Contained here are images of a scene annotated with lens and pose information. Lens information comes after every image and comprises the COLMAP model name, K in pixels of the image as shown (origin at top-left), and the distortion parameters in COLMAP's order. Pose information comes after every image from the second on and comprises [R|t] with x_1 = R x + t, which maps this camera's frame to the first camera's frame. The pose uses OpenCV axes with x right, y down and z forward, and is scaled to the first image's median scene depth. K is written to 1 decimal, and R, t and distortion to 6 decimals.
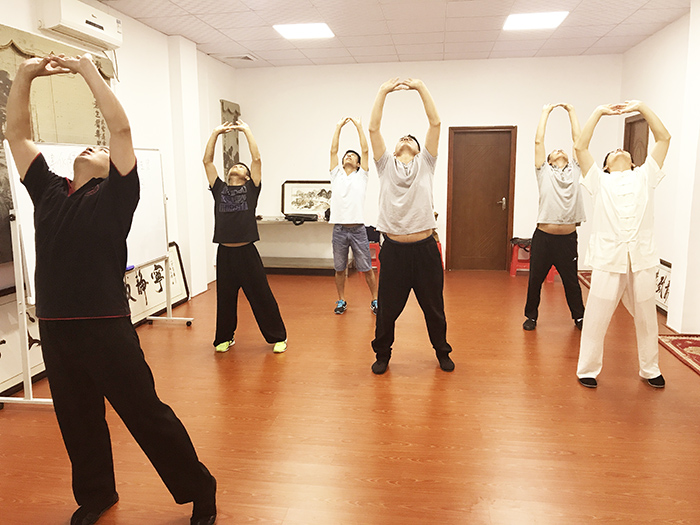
lens RADIAL K [[577.0, 0, 350.0], [0, 577.0, 262.5], [0, 0, 1]] dist [0.007224, 0.000620]
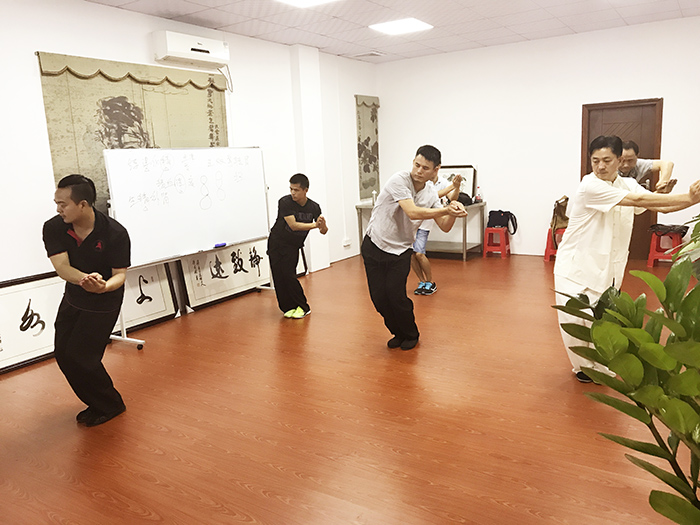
lens RADIAL K [[577.0, 0, 350.0], [0, 577.0, 262.5], [0, 0, 1]] dist [0.007224, 0.000620]
pose [[0.913825, 0.039199, -0.404212, 0.308015], [-0.026817, 0.998983, 0.036251, -0.004174], [0.405222, -0.022287, 0.913947, -0.019847]]
